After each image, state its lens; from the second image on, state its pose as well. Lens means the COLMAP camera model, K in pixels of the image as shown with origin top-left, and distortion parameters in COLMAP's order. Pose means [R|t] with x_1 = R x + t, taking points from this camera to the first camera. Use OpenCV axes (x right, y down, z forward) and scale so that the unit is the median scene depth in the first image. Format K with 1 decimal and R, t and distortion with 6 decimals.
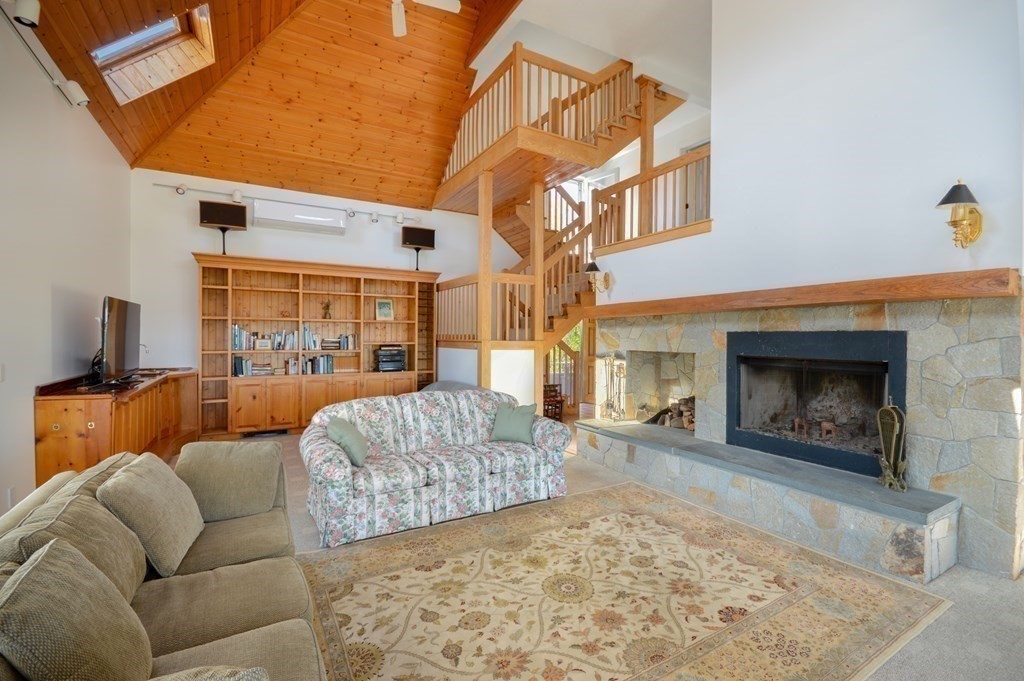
lens RADIAL K [[451.9, 0, 518.4], [0, 451.9, 341.8], [0, 0, 1]] dist [0.000930, -0.011756]
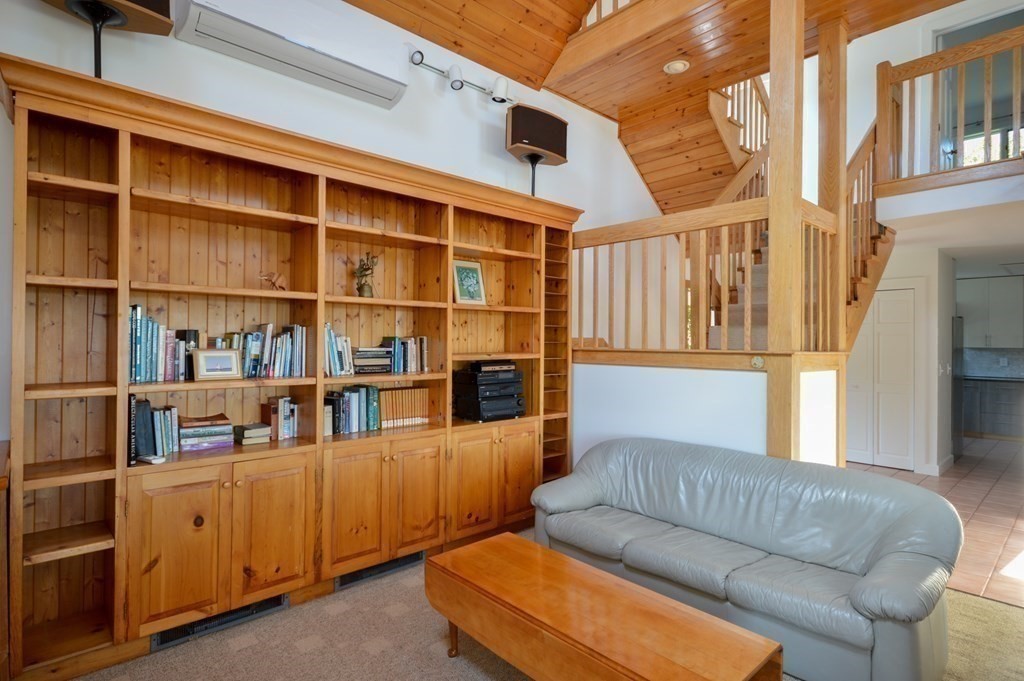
lens RADIAL K [[520.8, 0, 512.0], [0, 520.8, 340.5], [0, 0, 1]] dist [-0.002997, -0.001288]
pose [[0.975528, -0.000704, 0.219875, -0.401262], [0.003230, 0.999933, -0.011128, -0.007199], [-0.219852, 0.011566, 0.975465, 0.514038]]
